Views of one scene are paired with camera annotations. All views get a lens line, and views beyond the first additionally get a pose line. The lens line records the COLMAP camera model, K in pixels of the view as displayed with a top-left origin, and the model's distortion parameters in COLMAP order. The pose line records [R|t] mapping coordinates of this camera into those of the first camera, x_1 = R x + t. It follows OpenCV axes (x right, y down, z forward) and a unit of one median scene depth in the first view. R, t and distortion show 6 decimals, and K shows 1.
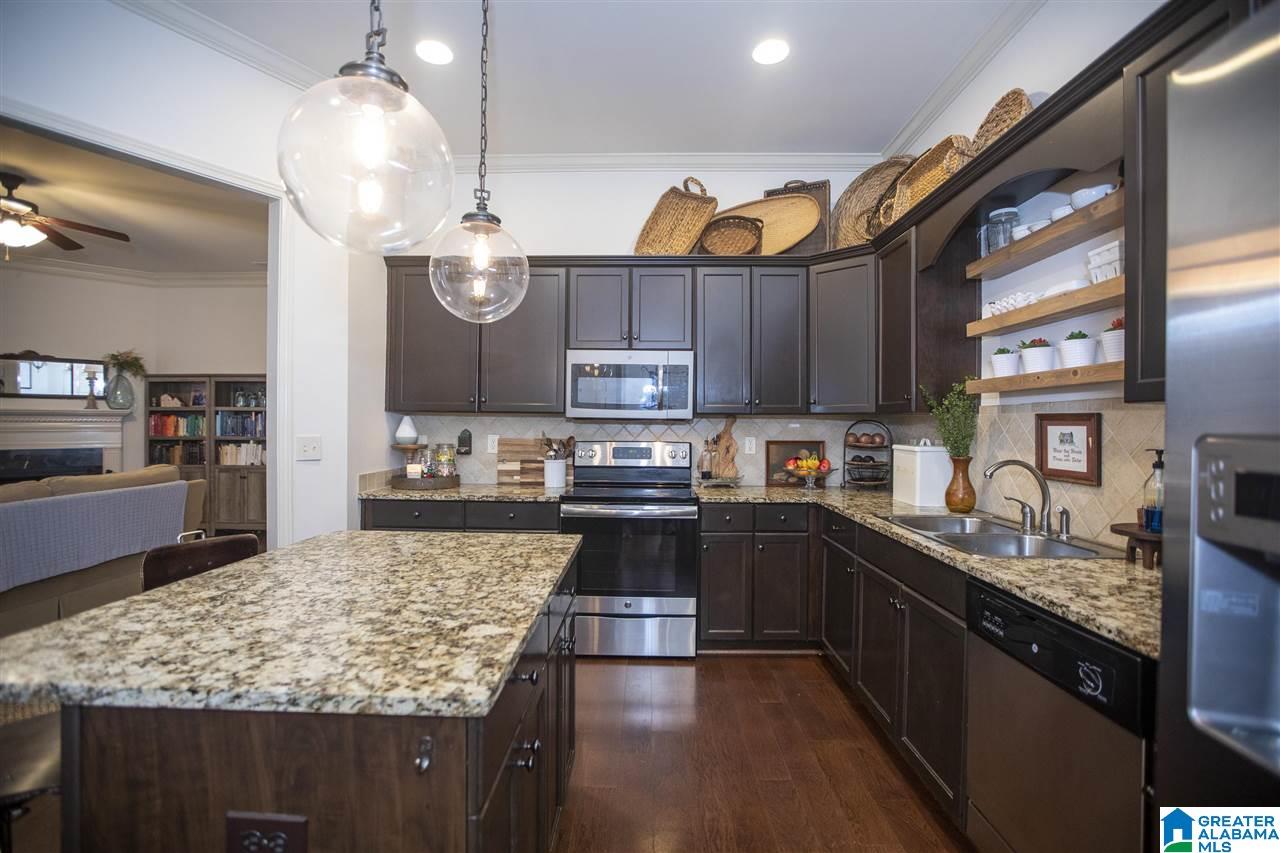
lens RADIAL K [[582.6, 0, 635.4], [0, 582.6, 427.3], [0, 0, 1]] dist [-0.047054, 0.013664]
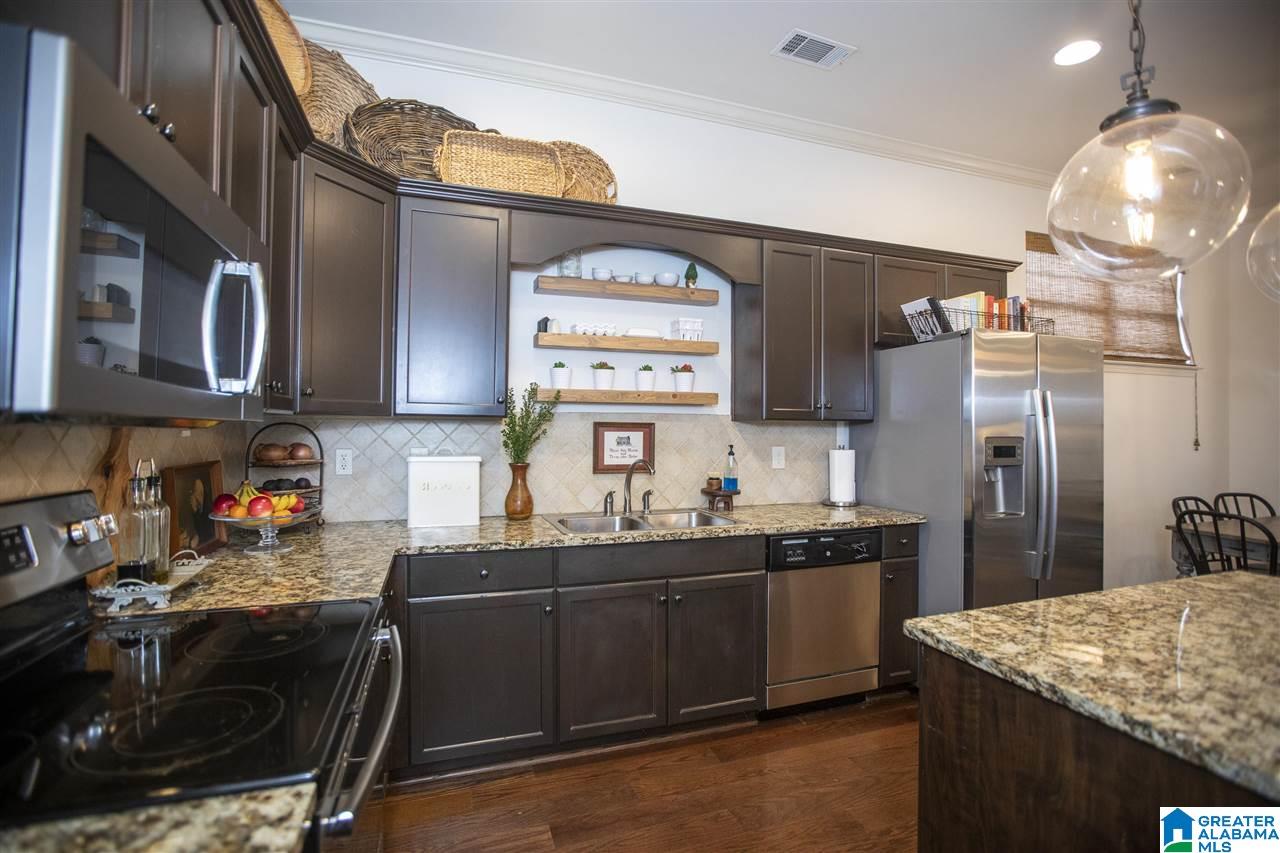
lens RADIAL K [[582.6, 0, 632.7], [0, 582.6, 423.4], [0, 0, 1]] dist [-0.047054, 0.013664]
pose [[-0.333801, -0.000664, 0.942643, -0.316850], [-0.002878, 0.999996, -0.000315, -0.012359], [-0.942639, -0.002818, -0.333801, 0.823957]]
